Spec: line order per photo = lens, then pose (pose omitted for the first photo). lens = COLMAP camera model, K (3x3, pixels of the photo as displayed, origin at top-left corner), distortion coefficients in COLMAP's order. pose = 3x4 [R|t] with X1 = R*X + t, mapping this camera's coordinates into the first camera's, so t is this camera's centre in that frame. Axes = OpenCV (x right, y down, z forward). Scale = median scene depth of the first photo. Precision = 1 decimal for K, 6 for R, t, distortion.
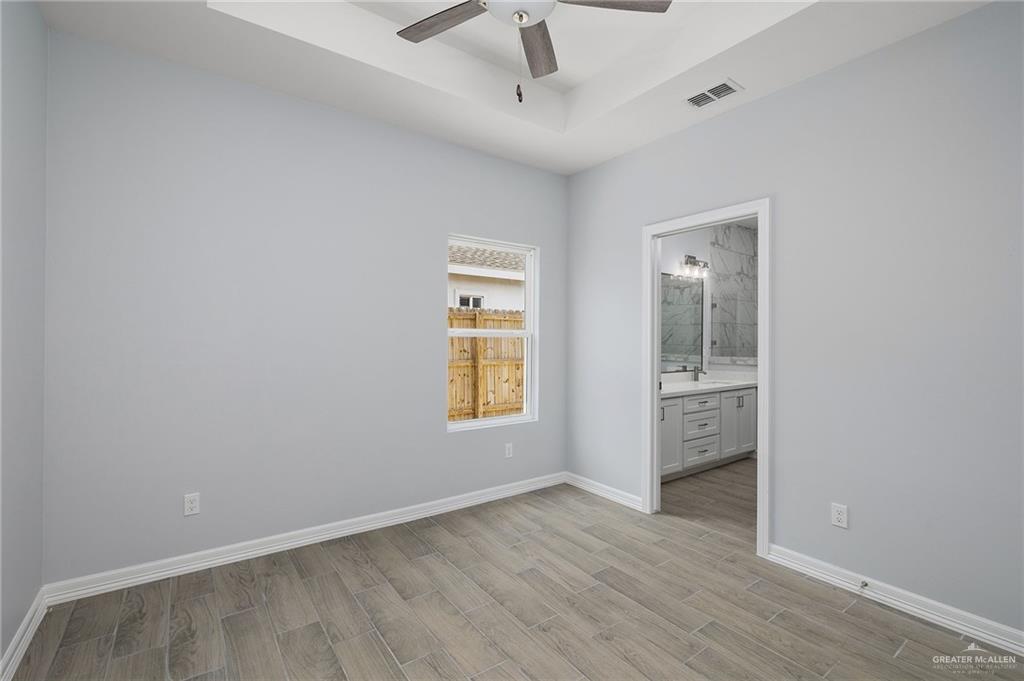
lens RADIAL K [[457.3, 0, 505.3], [0, 457.3, 340.4], [0, 0, 1]] dist [-0.000092, 0.000049]
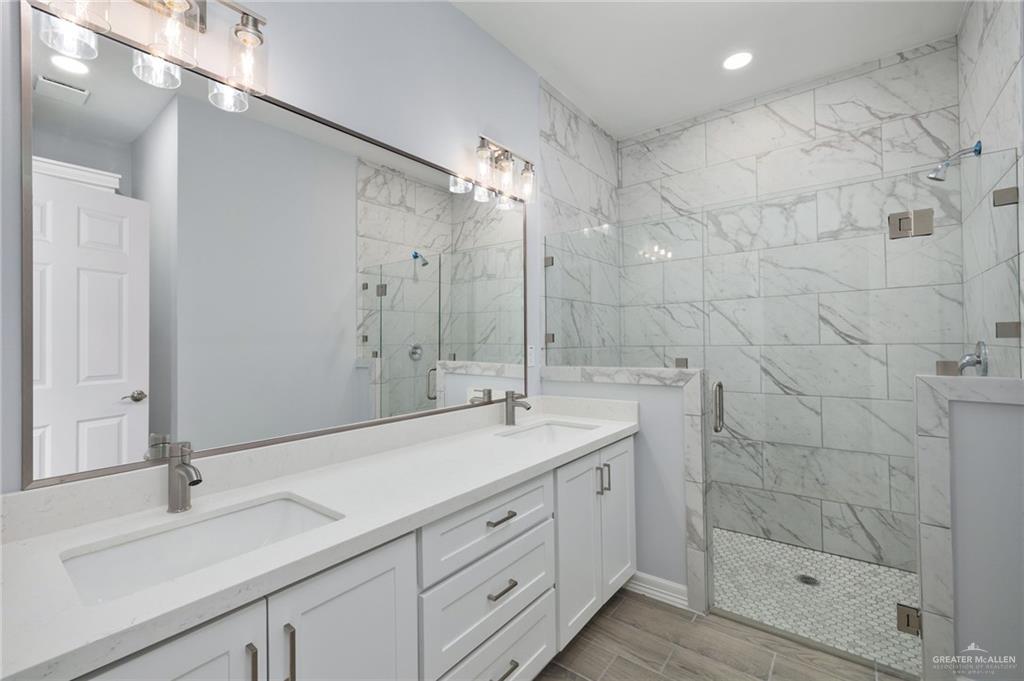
lens RADIAL K [[457.3, 0, 505.3], [0, 457.3, 340.4], [0, 0, 1]] dist [-0.000092, 0.000049]
pose [[0.960404, -0.012341, 0.278338, 0.280337], [0.014375, 0.999883, -0.005268, 0.009823], [-0.278241, 0.009061, 0.960469, 0.557407]]
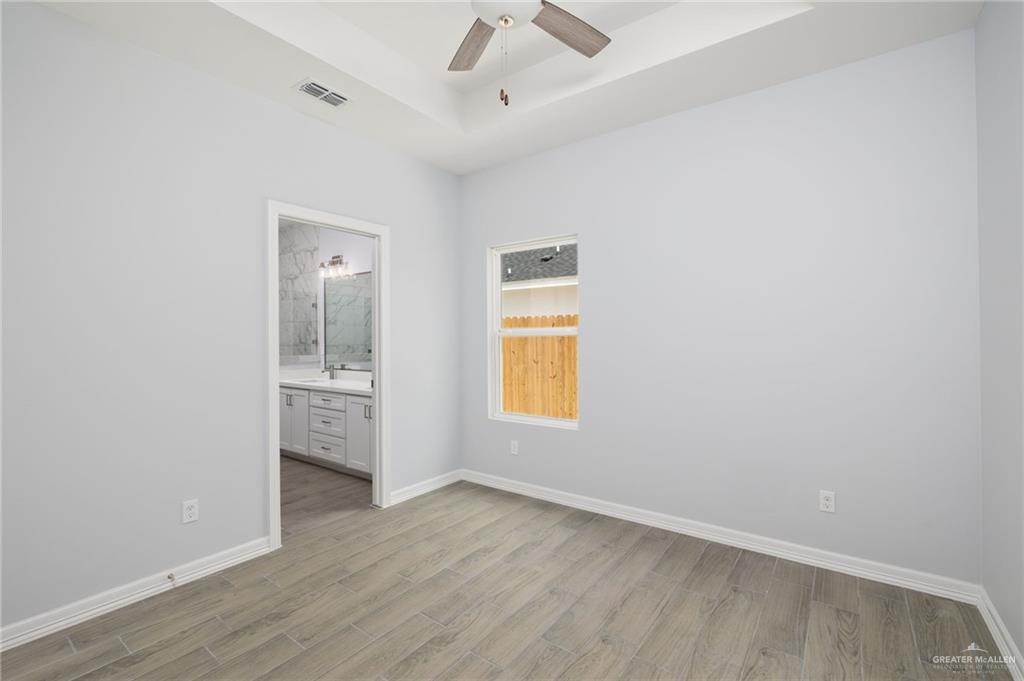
lens RADIAL K [[444.4, 0, 512.0], [0, 444.4, 340.5], [0, 0, 1]] dist [-0.000031, 0.000015]
pose [[0.310034, -0.004255, -0.950716, 1.205463], [0.004203, 0.999986, -0.003105, 0.006189], [0.950716, -0.003033, 0.310048, 0.873981]]
